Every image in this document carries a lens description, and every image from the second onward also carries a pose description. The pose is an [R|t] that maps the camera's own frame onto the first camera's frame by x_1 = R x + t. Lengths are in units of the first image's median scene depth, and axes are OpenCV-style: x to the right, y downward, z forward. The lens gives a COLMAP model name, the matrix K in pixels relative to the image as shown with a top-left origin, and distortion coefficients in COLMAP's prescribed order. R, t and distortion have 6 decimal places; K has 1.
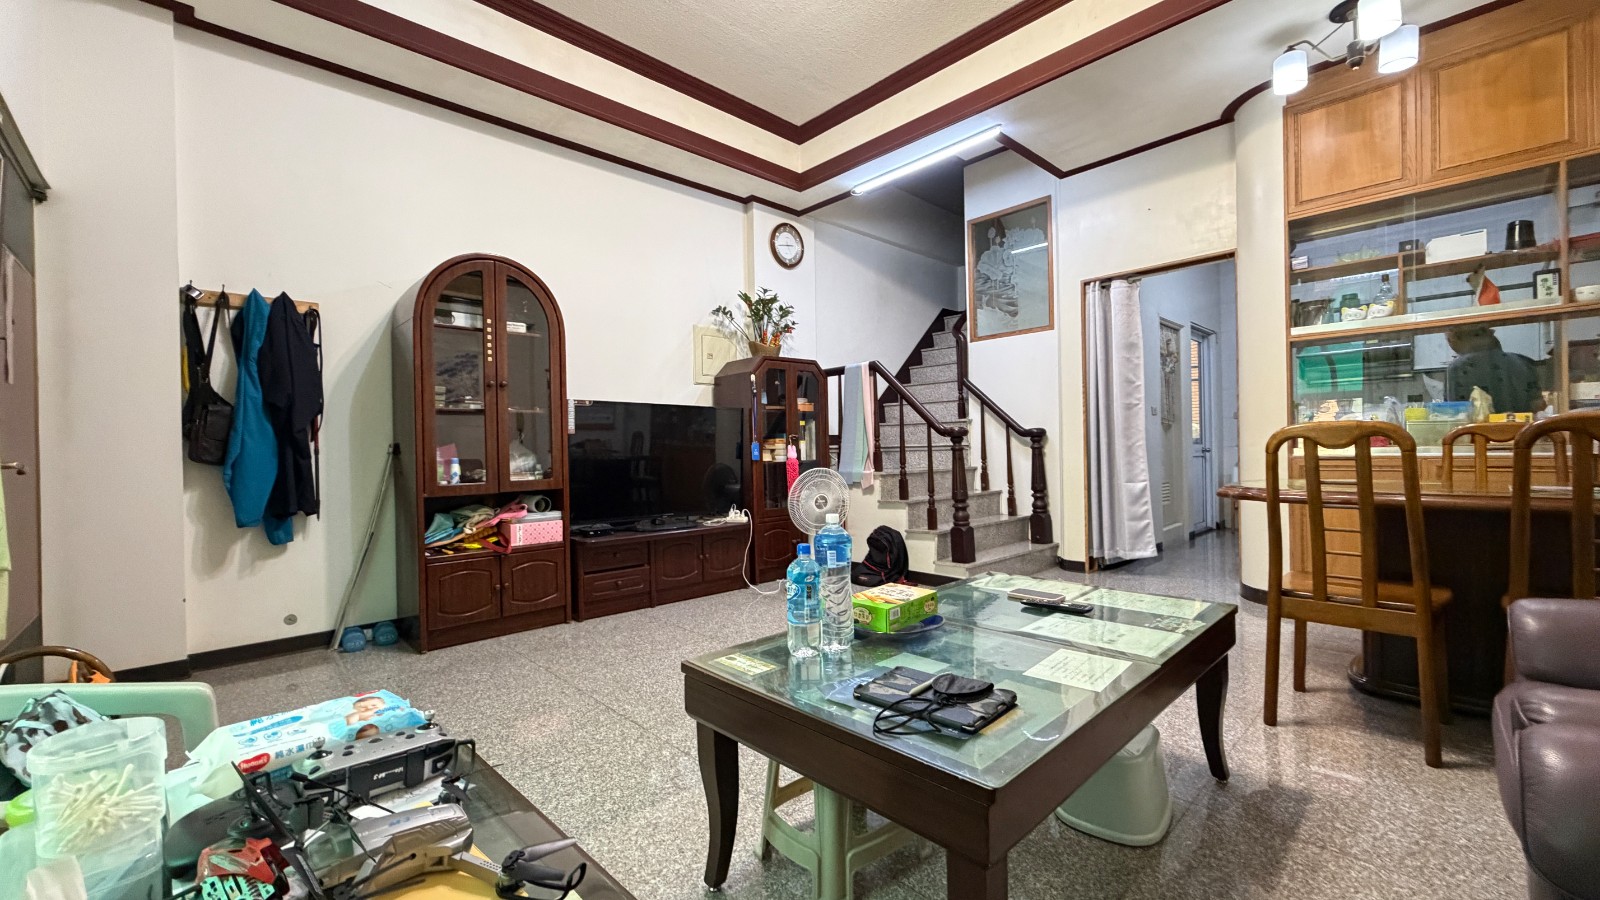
lens RADIAL K [[634.3, 0, 800.0], [0, 634.3, 450.0], [0, 0, 1]] dist [-0.000181, -0.000044]
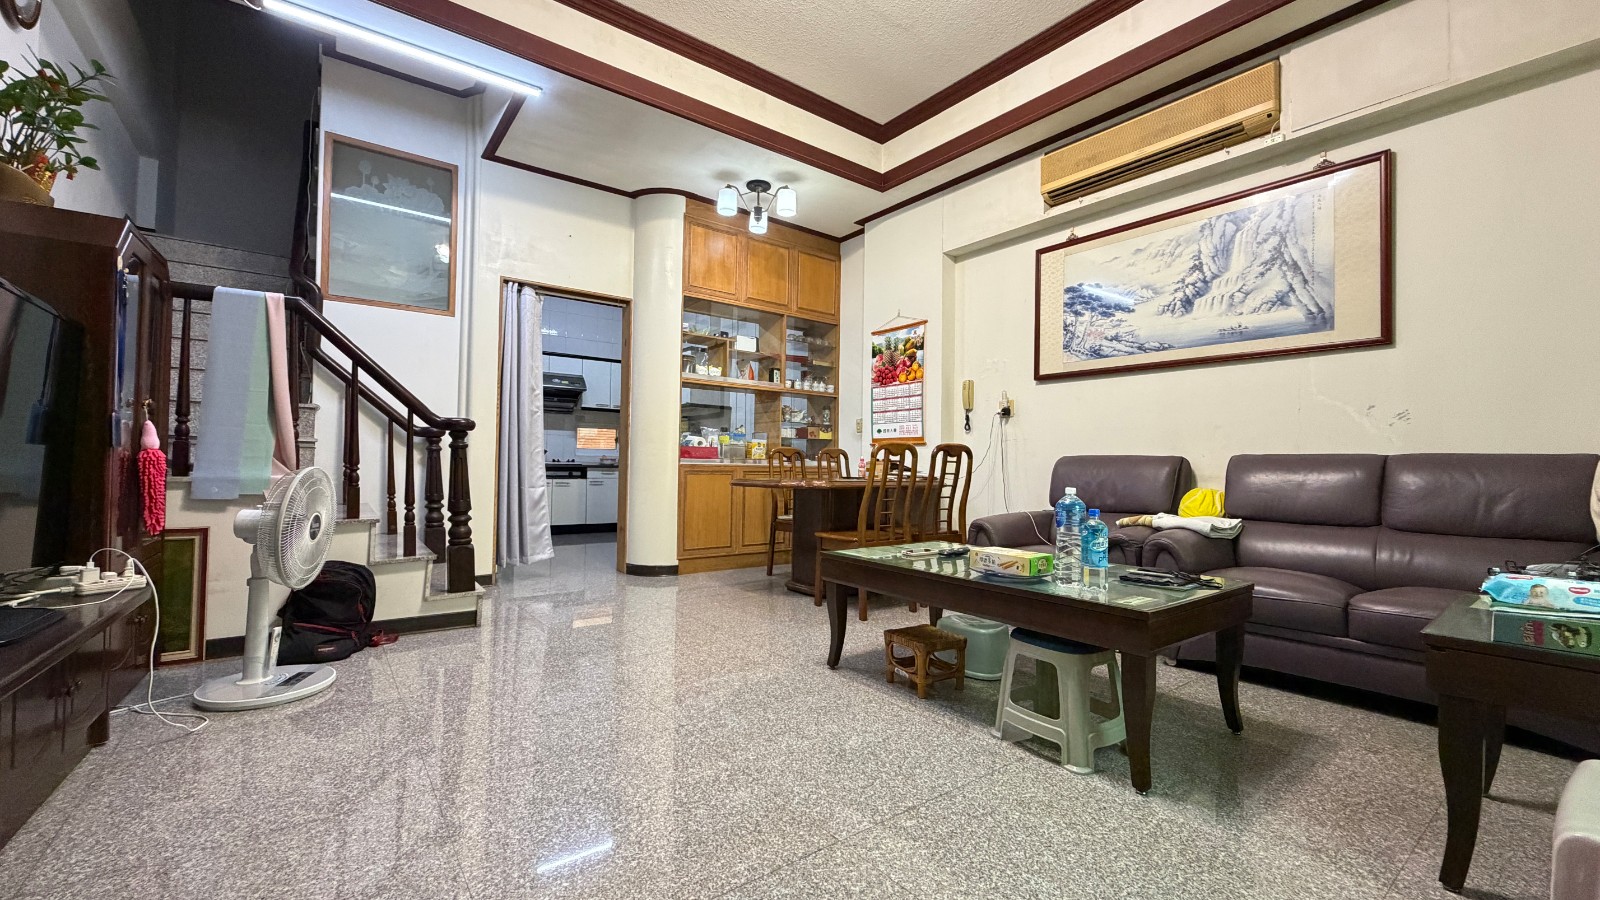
lens RADIAL K [[634.3, 0, 800.0], [0, 634.3, 450.0], [0, 0, 1]] dist [-0.000181, -0.000044]
pose [[0.110451, 0.042779, 0.992961, -0.509139], [-0.021985, 0.998934, -0.040591, 0.025579], [-0.993638, -0.017347, 0.111273, 0.515775]]
